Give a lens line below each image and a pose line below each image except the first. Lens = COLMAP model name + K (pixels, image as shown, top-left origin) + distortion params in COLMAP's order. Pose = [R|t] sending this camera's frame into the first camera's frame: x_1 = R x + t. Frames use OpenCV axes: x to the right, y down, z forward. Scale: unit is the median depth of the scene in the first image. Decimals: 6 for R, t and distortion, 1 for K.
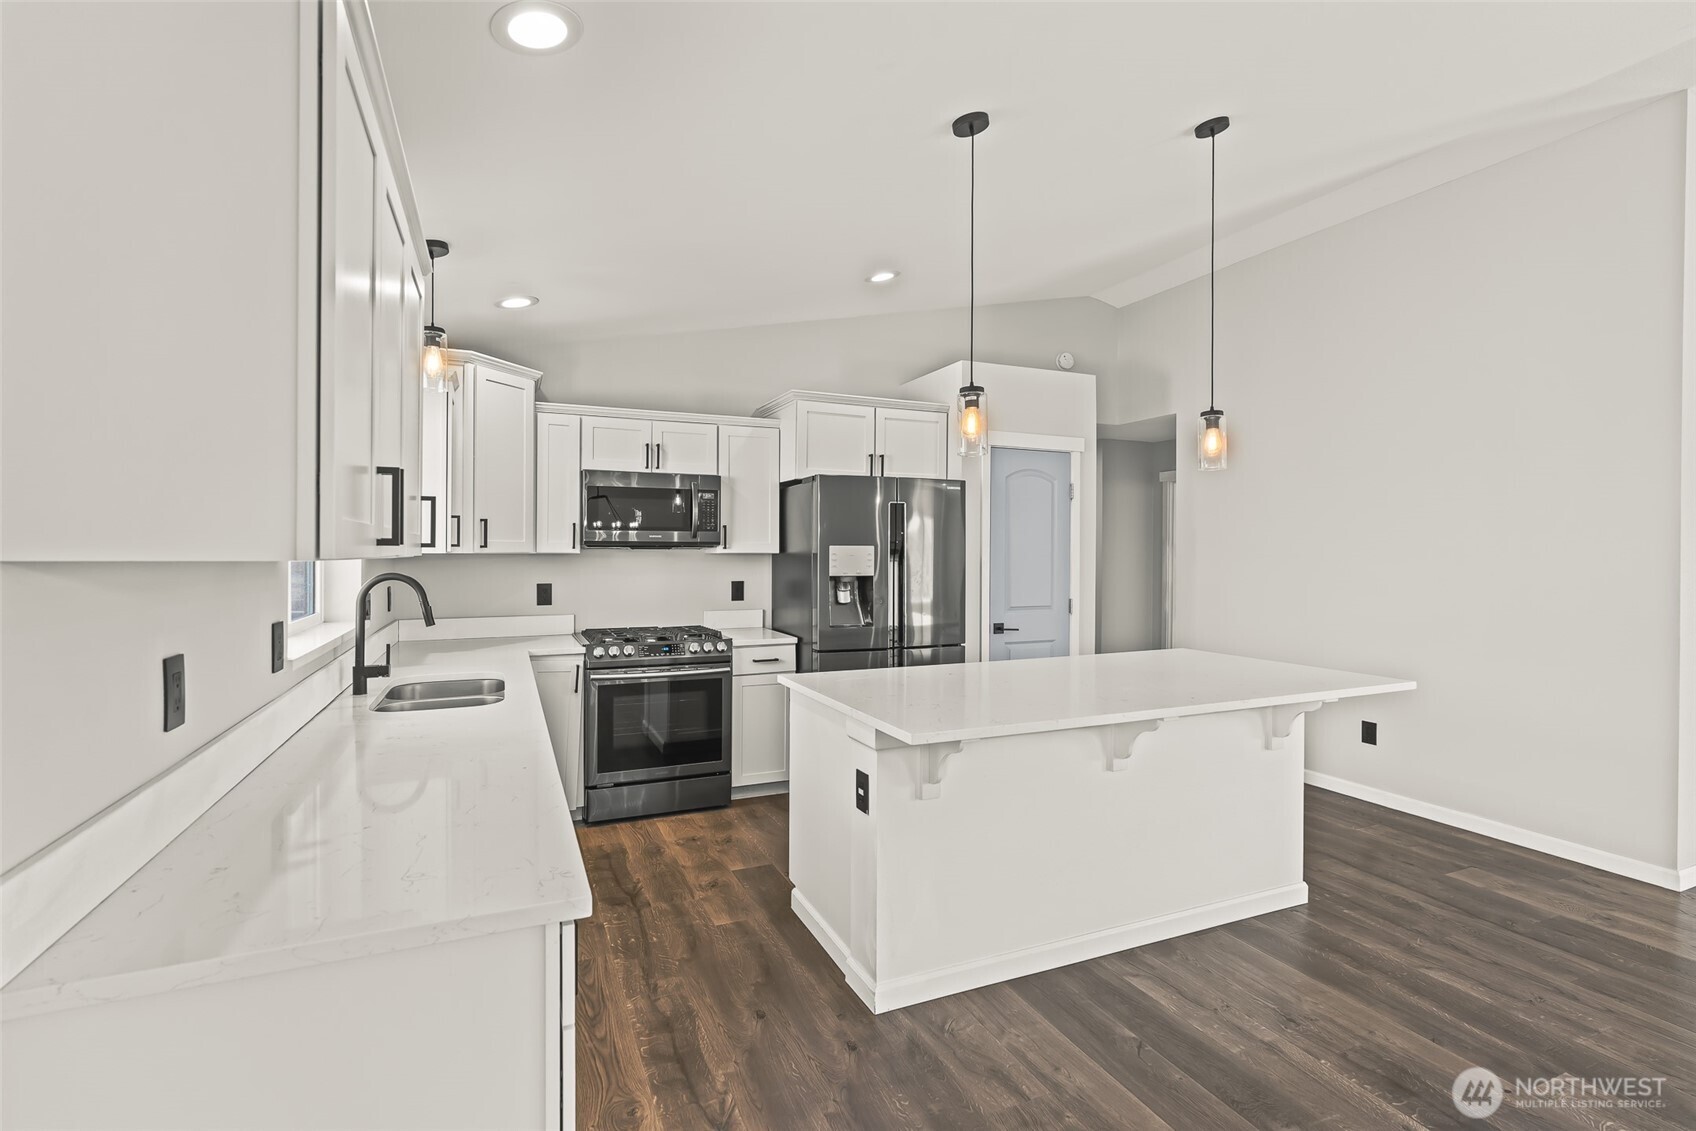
lens RADIAL K [[771.3, 0, 846.8], [0, 771.3, 556.4], [0, 0, 1]] dist [-0.001444, 0.003085]
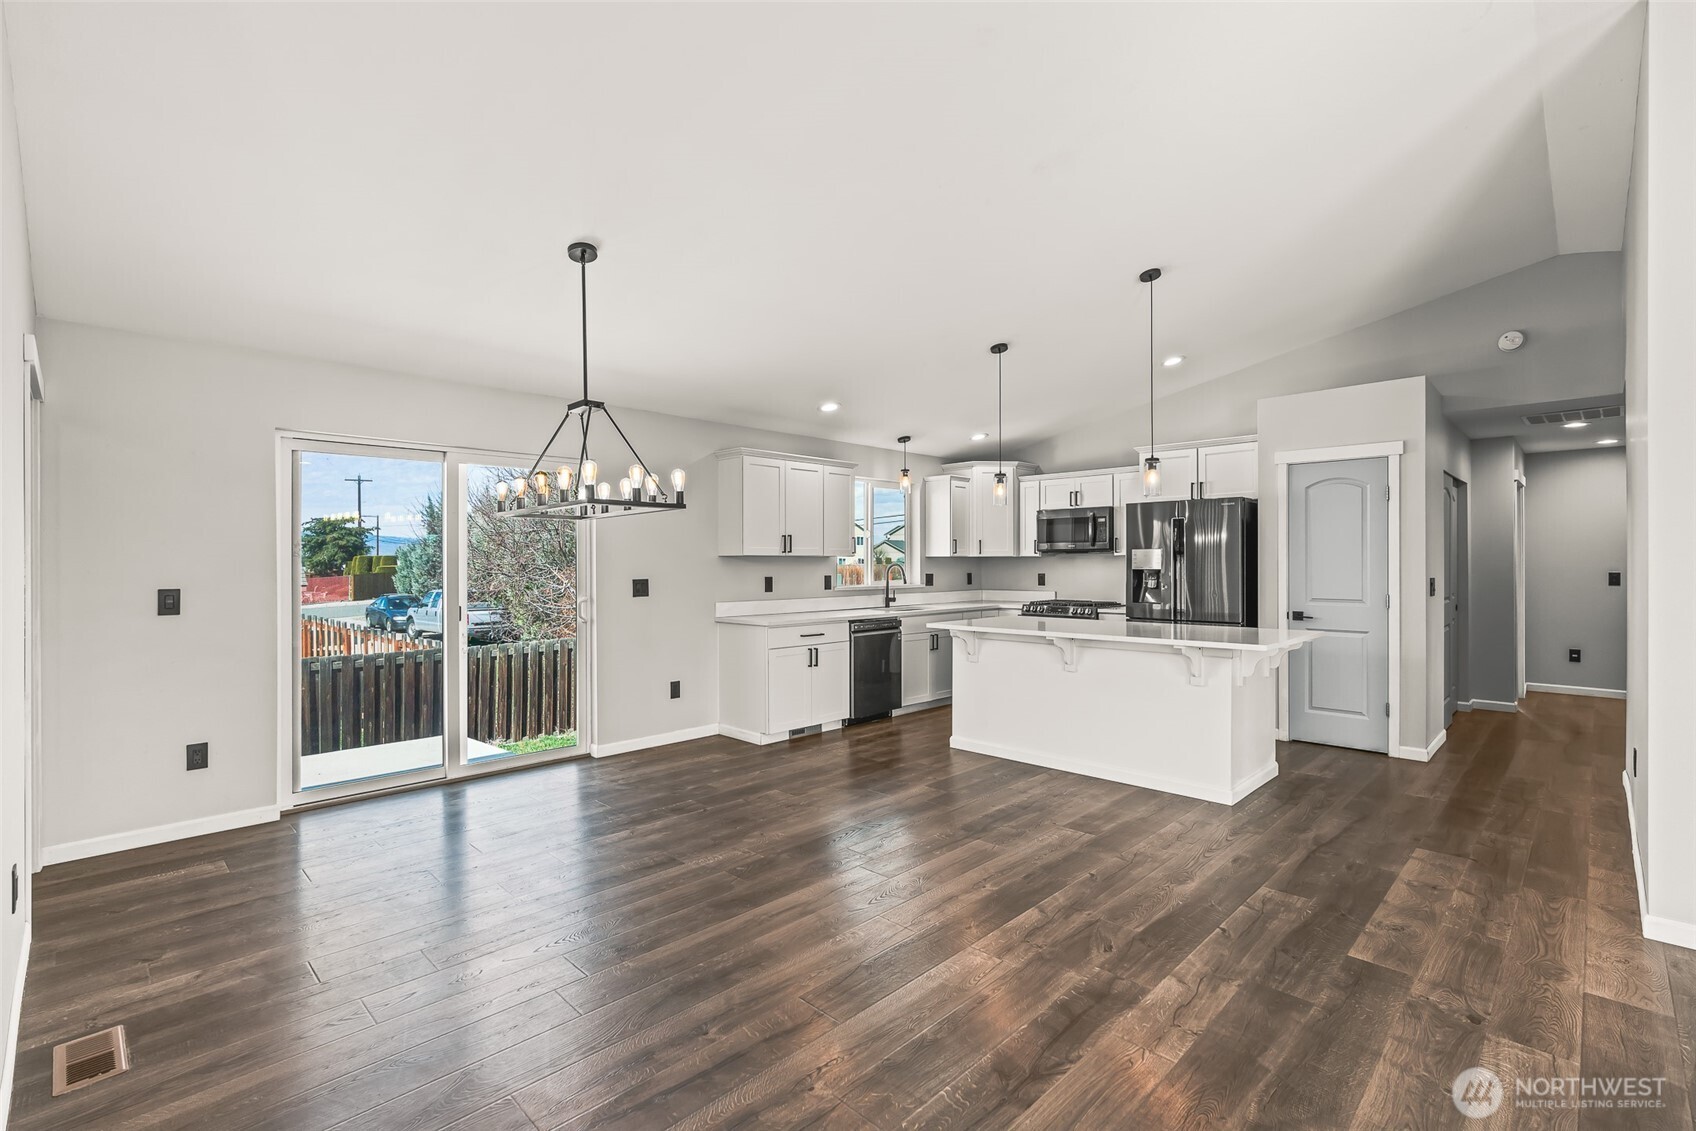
lens RADIAL K [[771.3, 0, 838.7], [0, 771.3, 556.8], [0, 0, 1]] dist [-0.001444, 0.003085]
pose [[0.368898, -0.008570, -0.929430, 1.248000], [0.000807, 0.999960, -0.008900, 0.014048], [0.929469, 0.002533, 0.368890, -0.120514]]
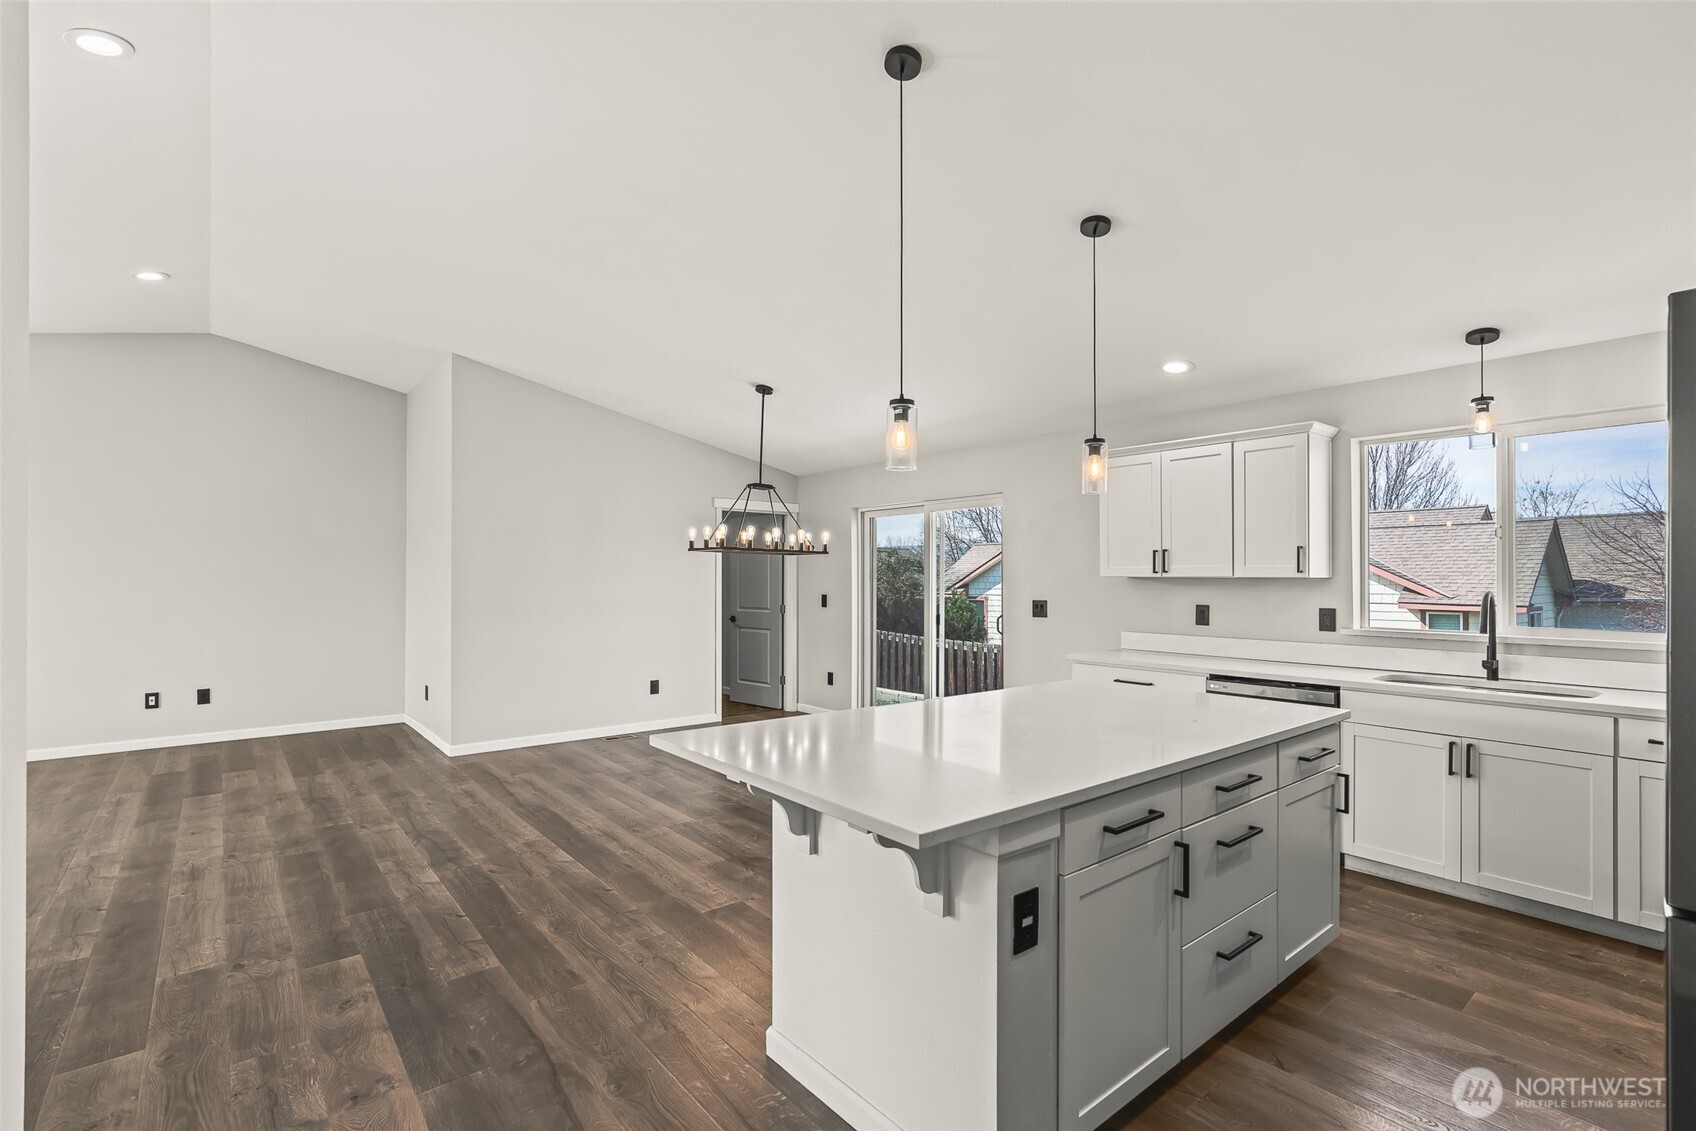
lens RADIAL K [[771.3, 0, 846.6], [0, 771.3, 563.5], [0, 0, 1]] dist [-0.001444, 0.003085]
pose [[-0.962521, -0.008177, -0.271084, 0.559222], [-0.003887, 0.999859, -0.016360, -0.001473], [0.271179, -0.014693, -0.962417, 1.334643]]
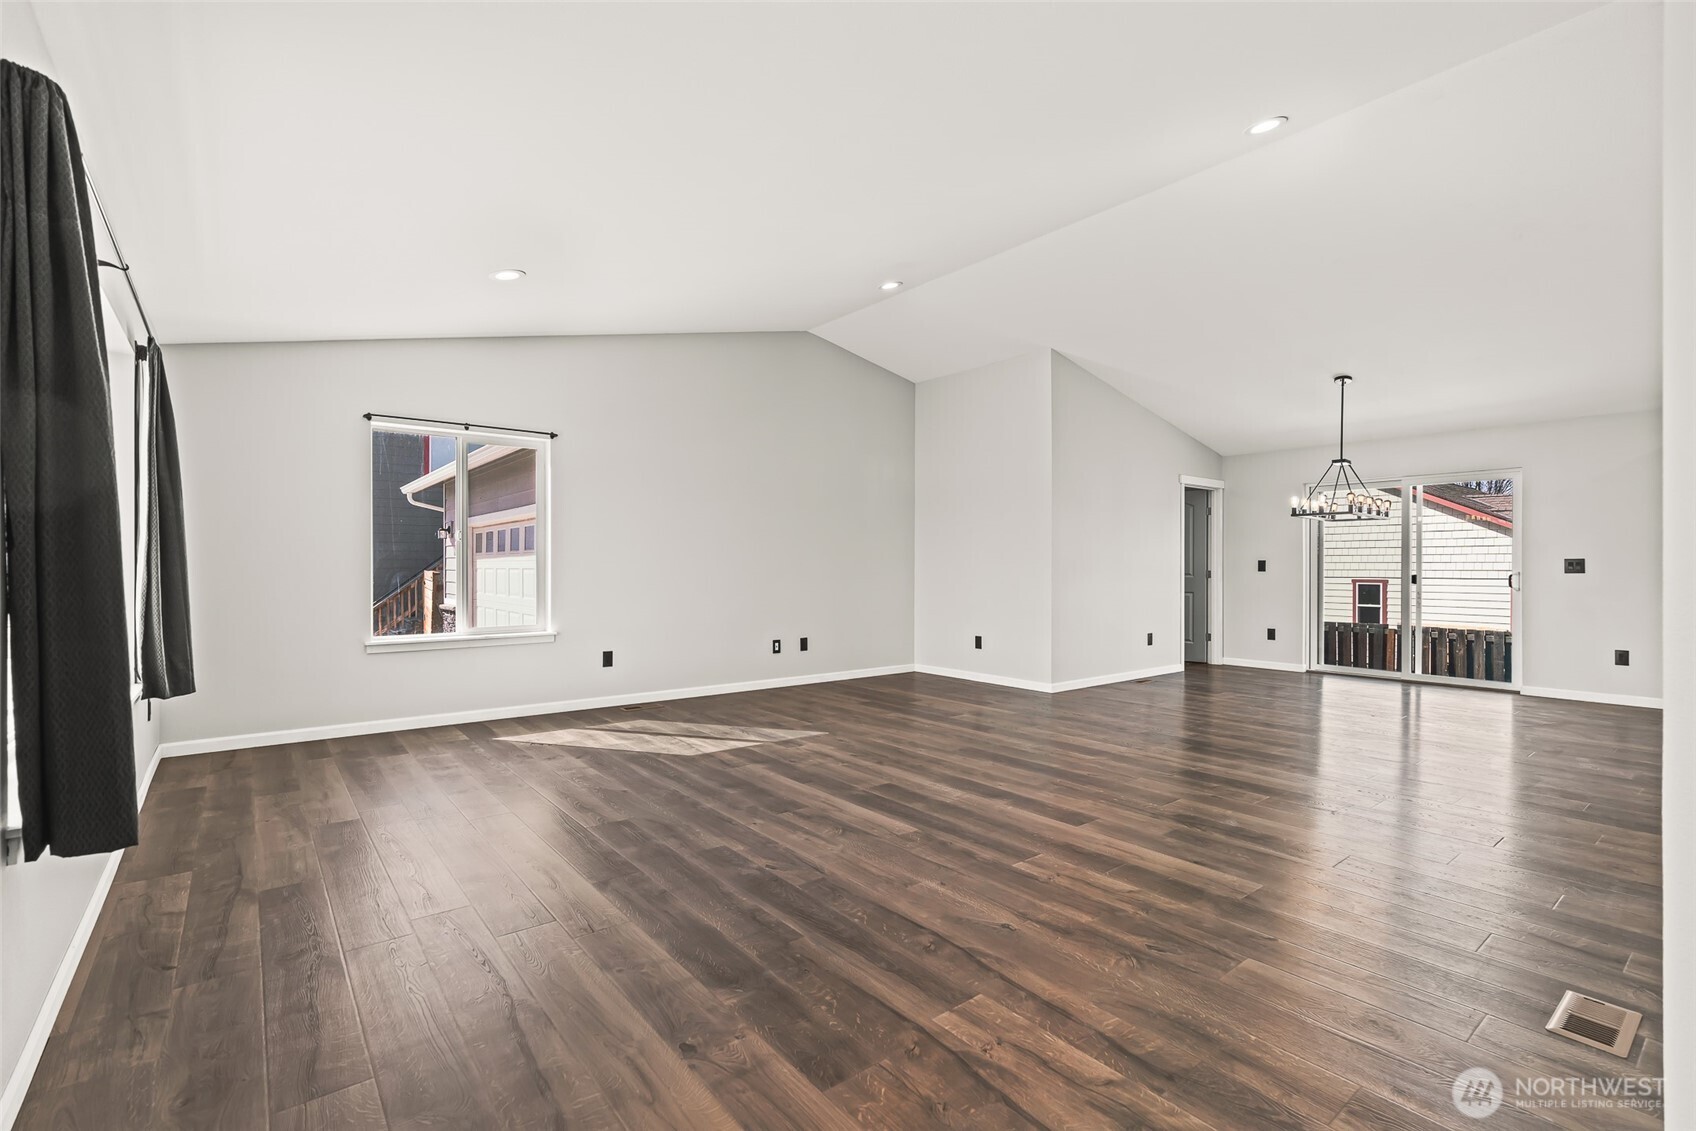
lens RADIAL K [[771.3, 0, 838.3], [0, 771.3, 578.3], [0, 0, 1]] dist [-0.001444, 0.003085]
pose [[-0.966311, 0.002508, -0.257364, 1.807661], [-0.002498, 0.999814, 0.019122, 0.055512], [0.257364, 0.019120, -0.966125, 1.268807]]
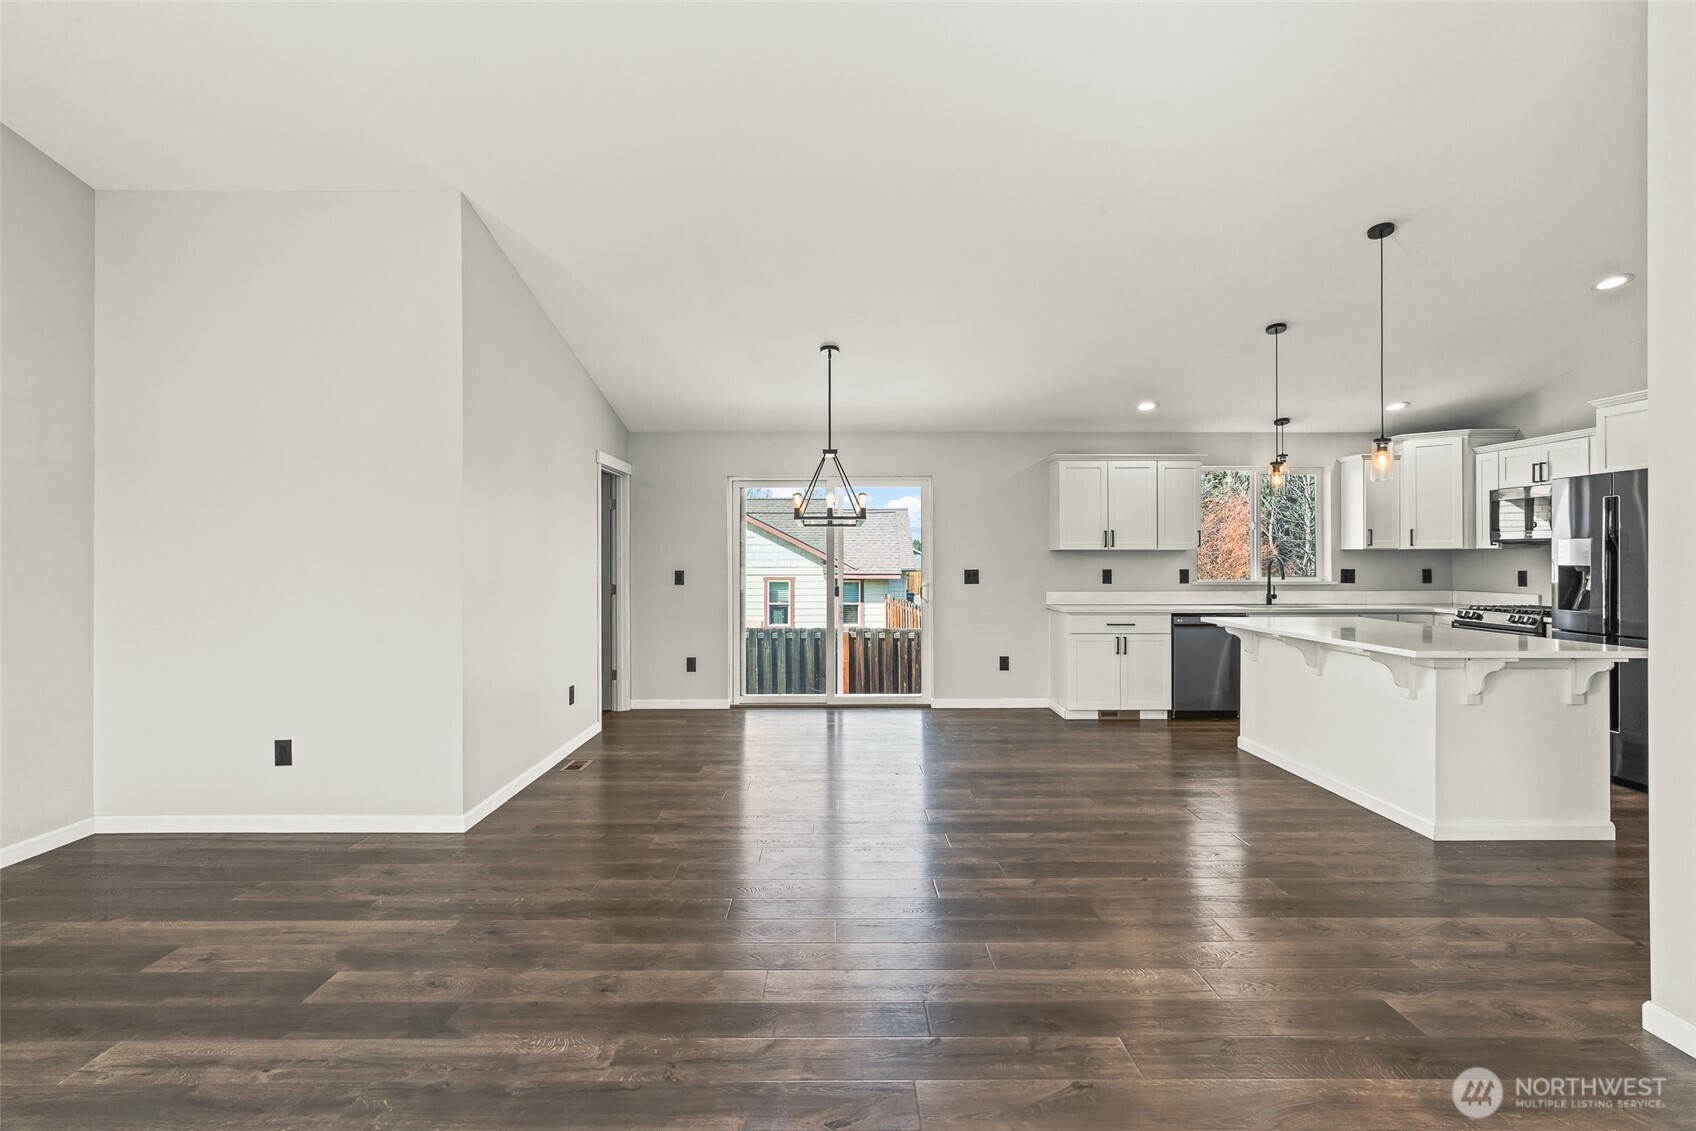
lens RADIAL K [[835.5, 0, 837.2], [0, 835.5, 548.7], [0, 0, 1]] dist [0.000148, 0.002357]
pose [[-0.392550, -0.009123, -0.919685, 1.646513], [-0.000914, 0.999954, -0.009529, 0.012940], [0.919730, -0.002900, -0.392540, 0.512979]]
